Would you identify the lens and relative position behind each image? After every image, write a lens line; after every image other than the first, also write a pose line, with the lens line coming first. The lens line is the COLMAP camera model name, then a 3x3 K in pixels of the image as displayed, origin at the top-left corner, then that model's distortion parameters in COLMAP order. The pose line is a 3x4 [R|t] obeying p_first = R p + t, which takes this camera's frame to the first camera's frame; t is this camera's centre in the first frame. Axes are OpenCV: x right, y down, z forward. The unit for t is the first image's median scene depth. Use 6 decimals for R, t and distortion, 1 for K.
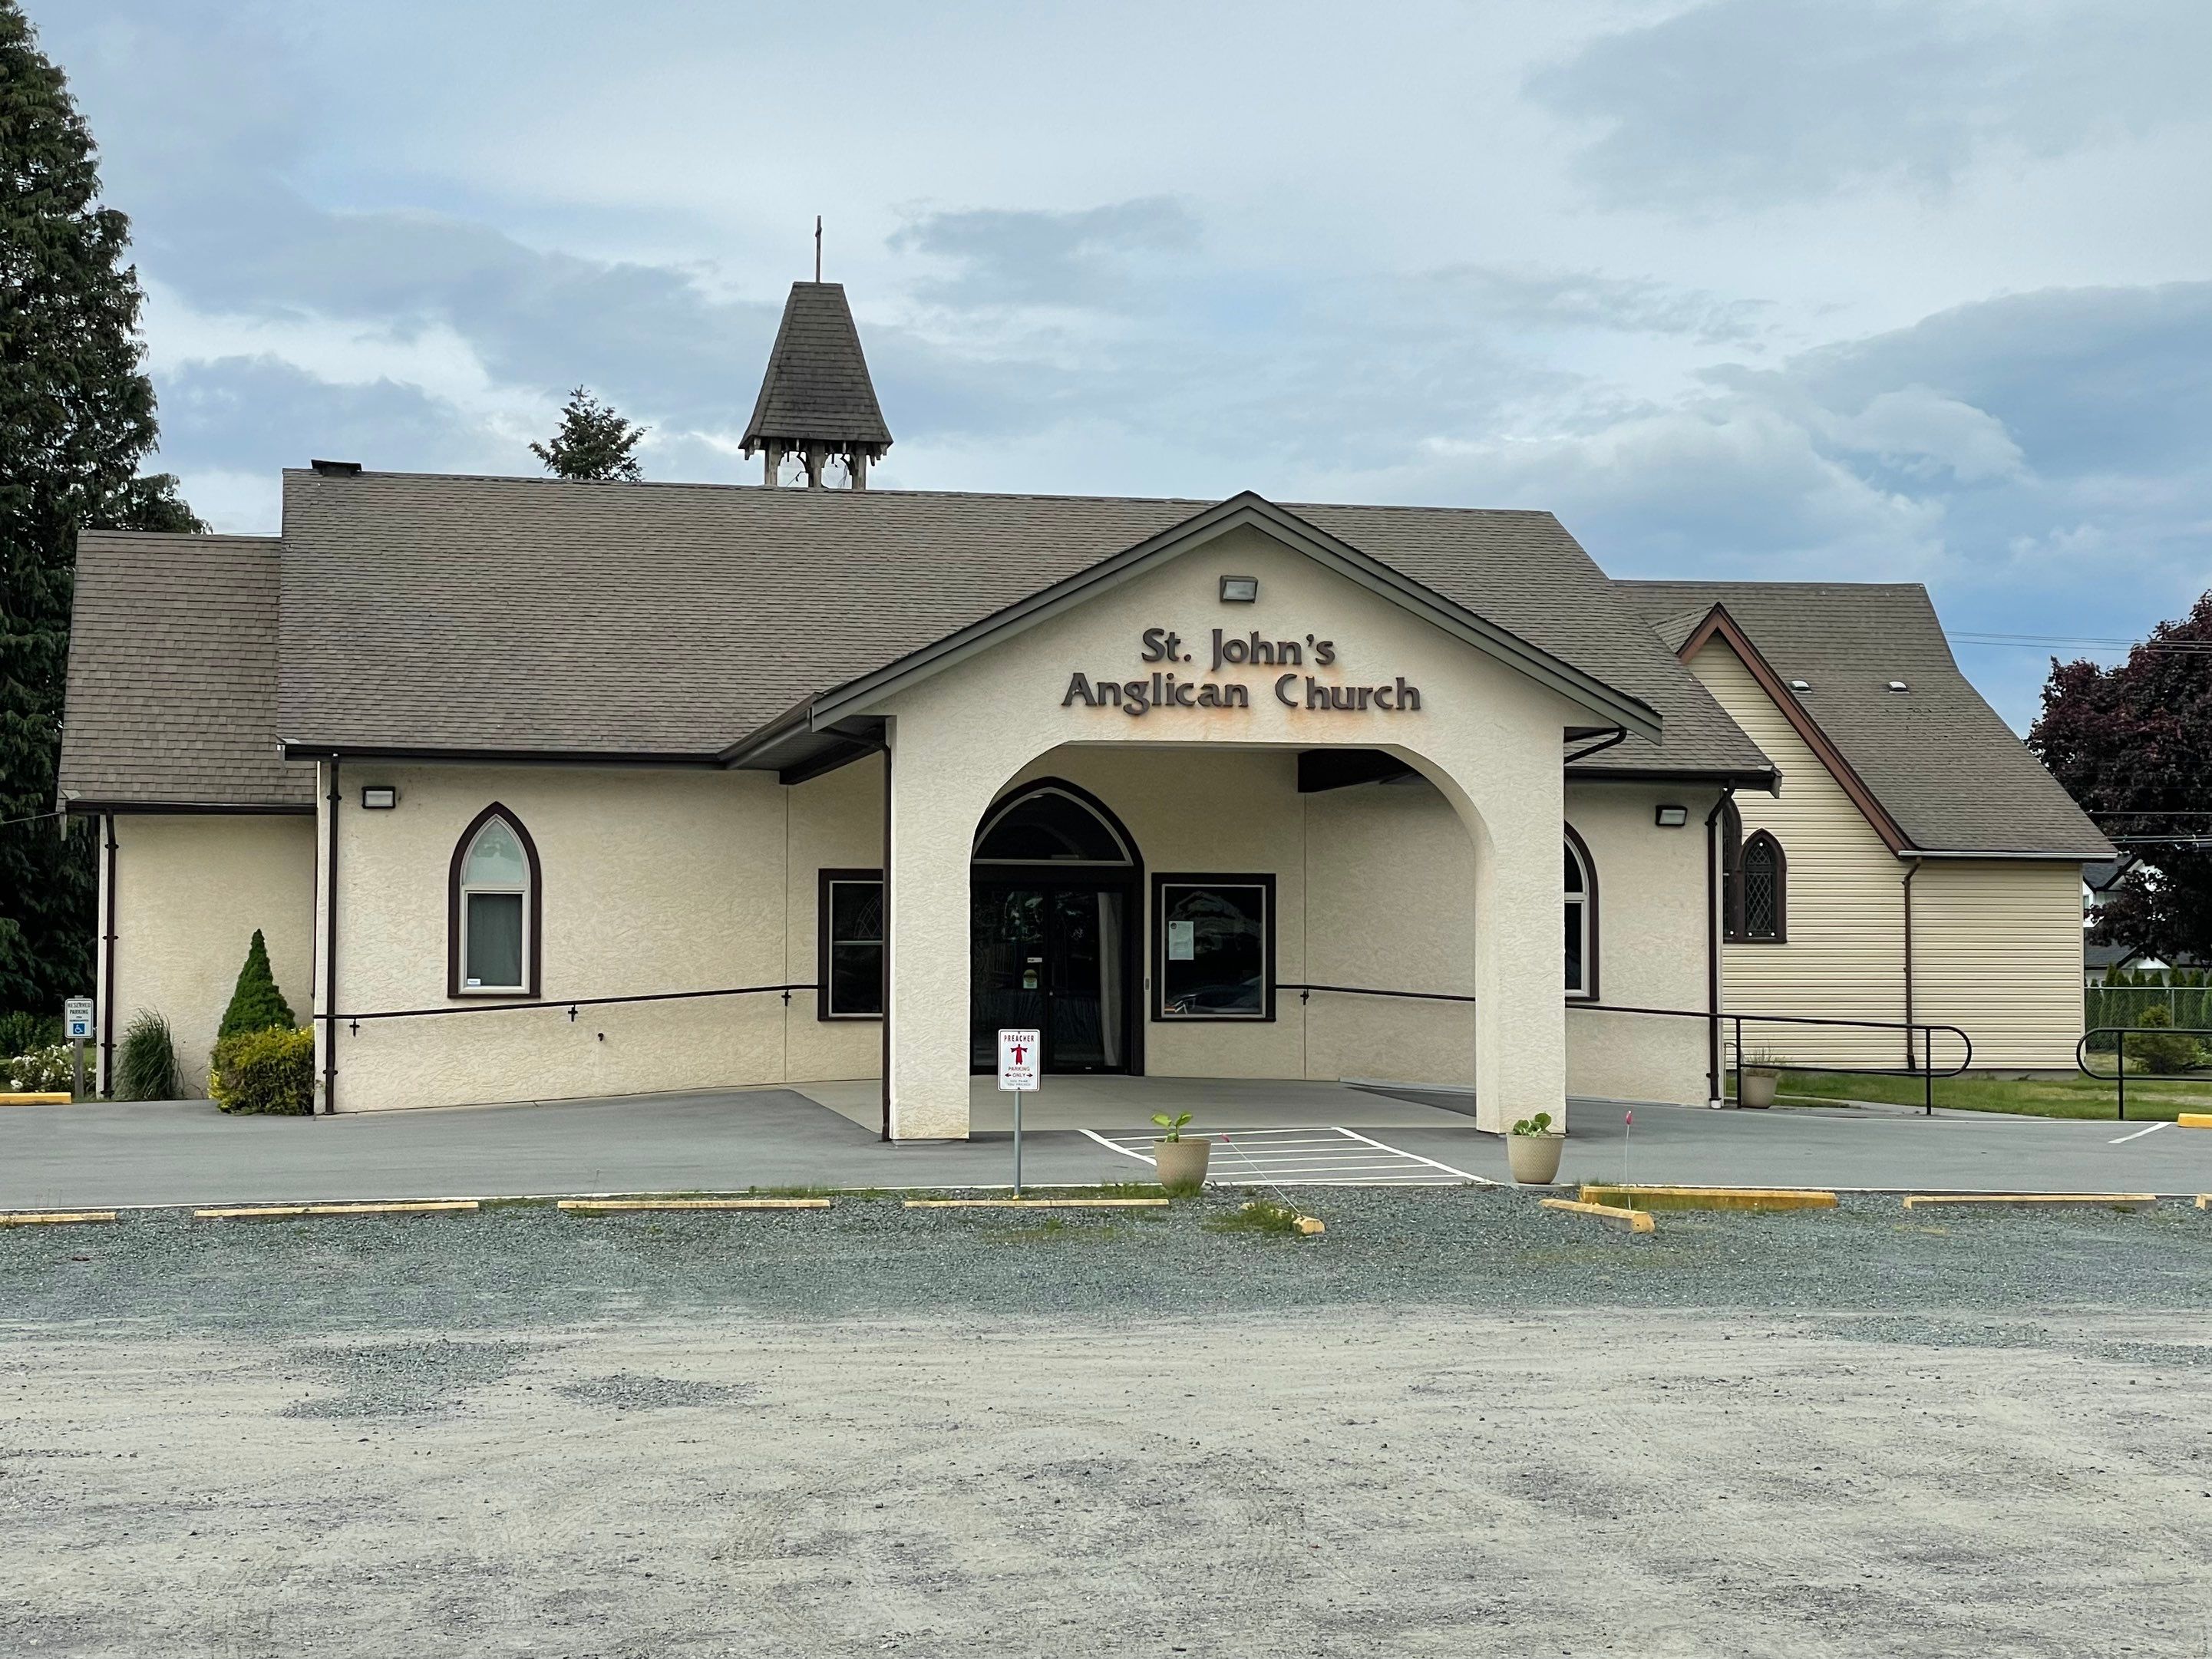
lens RADIAL K [[3594.3, 0, 1107.9], [0, 3594.3, 917.6], [0, 0, 1]] dist [0.197112, -0.696354]
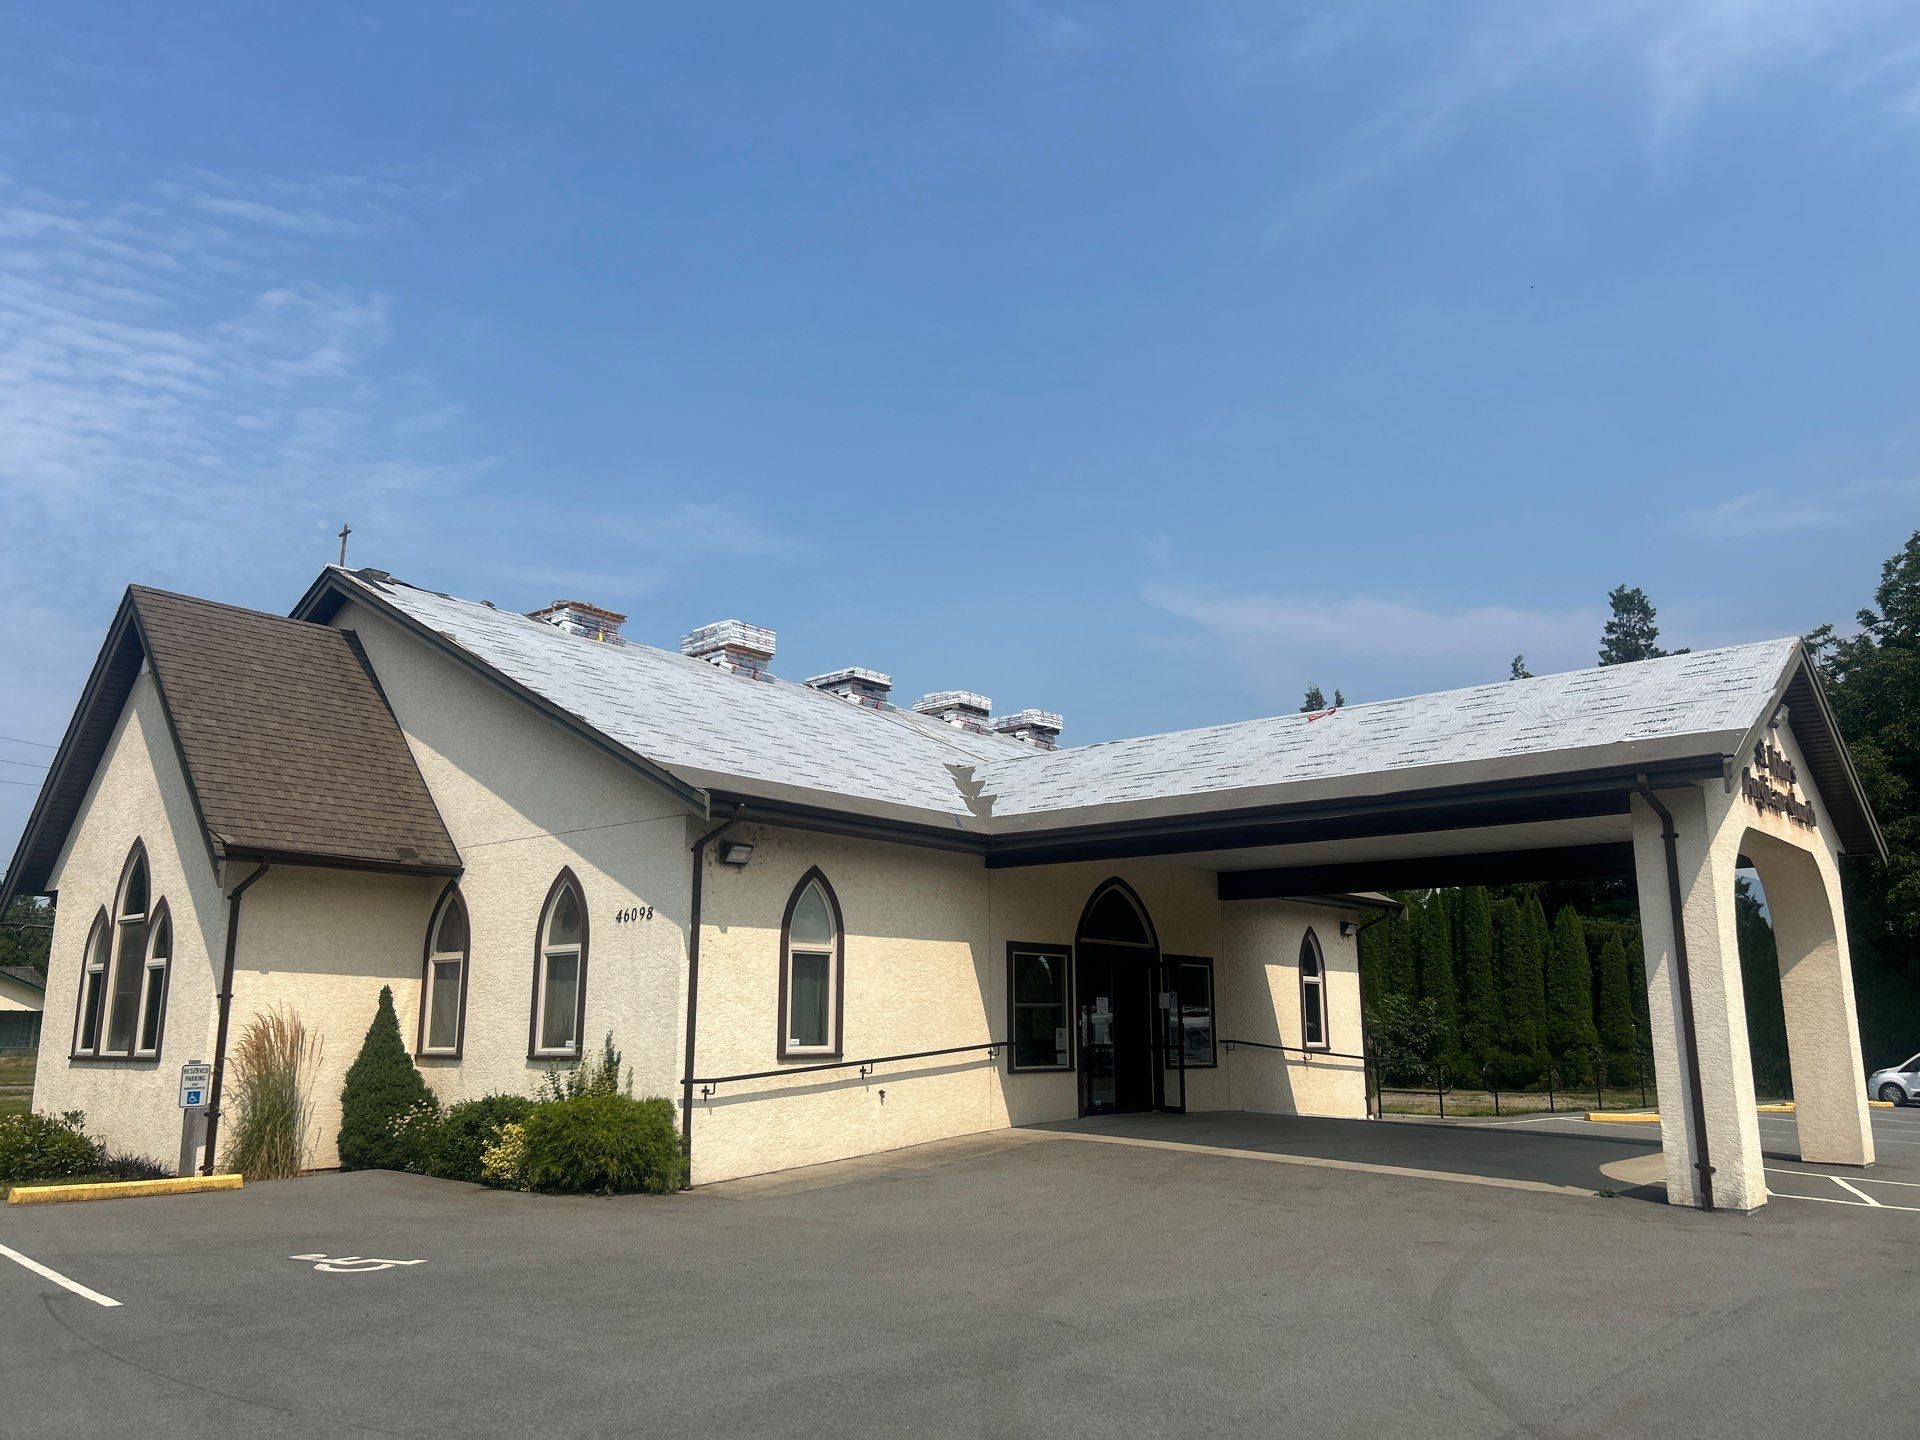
lens RADIAL K [[1456.5, 0, 968.1], [0, 1456.5, 753.8], [0, 0, 1]] dist [0.063799, -0.067271]
pose [[0.801889, 0.109498, 0.587354, -0.377767], [-0.010223, 0.985434, -0.169753, 0.007079], [-0.597385, 0.130119, 0.791328, 0.623031]]
